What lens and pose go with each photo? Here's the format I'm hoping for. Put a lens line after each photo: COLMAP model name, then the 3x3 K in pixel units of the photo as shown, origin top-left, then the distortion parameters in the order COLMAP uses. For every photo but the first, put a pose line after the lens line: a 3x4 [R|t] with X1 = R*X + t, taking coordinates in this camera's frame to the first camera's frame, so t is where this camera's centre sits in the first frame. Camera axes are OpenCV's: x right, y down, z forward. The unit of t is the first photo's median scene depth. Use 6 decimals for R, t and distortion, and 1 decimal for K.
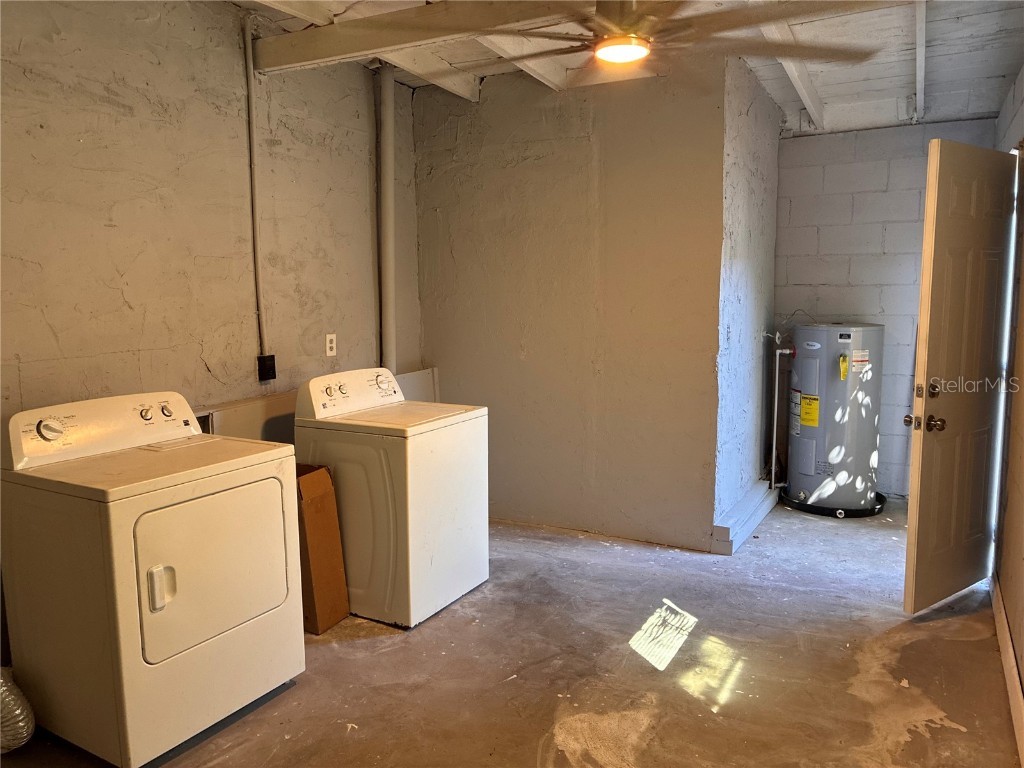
lens RADIAL K [[775.8, 0, 516.1], [0, 775.8, 383.0], [0, 0, 1]] dist [0.064146, -0.090509]
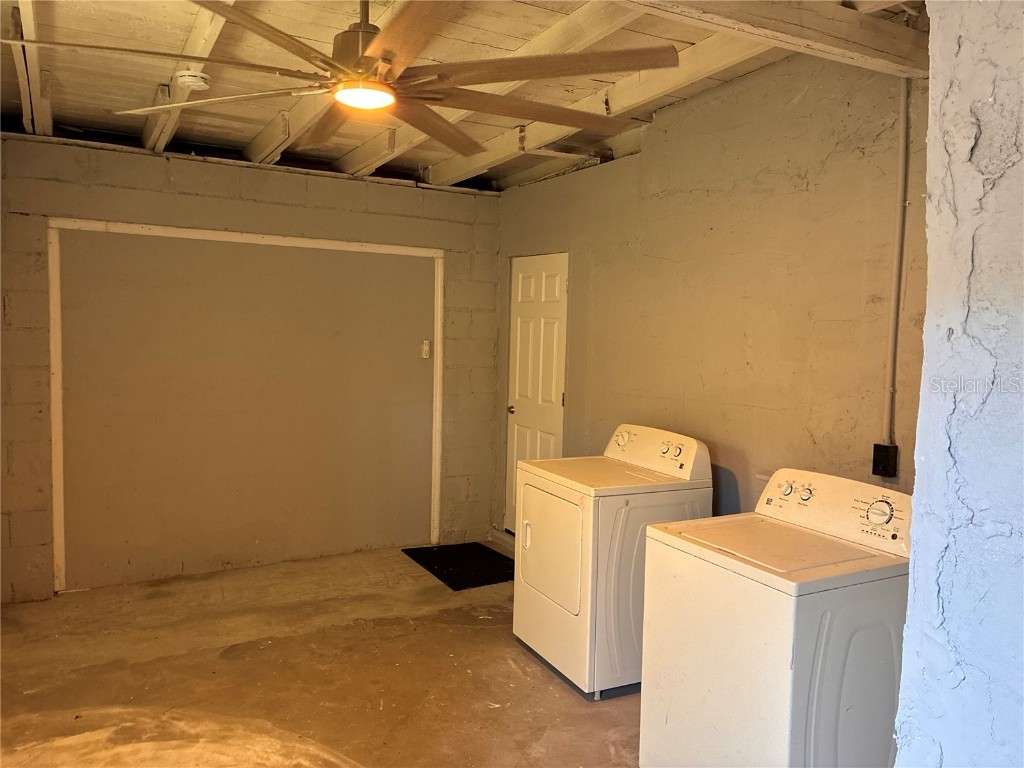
lens RADIAL K [[775.8, 0, 516.1], [0, 775.8, 383.0], [0, 0, 1]] dist [0.064146, -0.090509]
pose [[-0.555125, 0.056638, -0.829836, 0.617952], [-0.120794, 0.981613, 0.147803, -0.195942], [0.822949, 0.182288, -0.538076, 1.303269]]
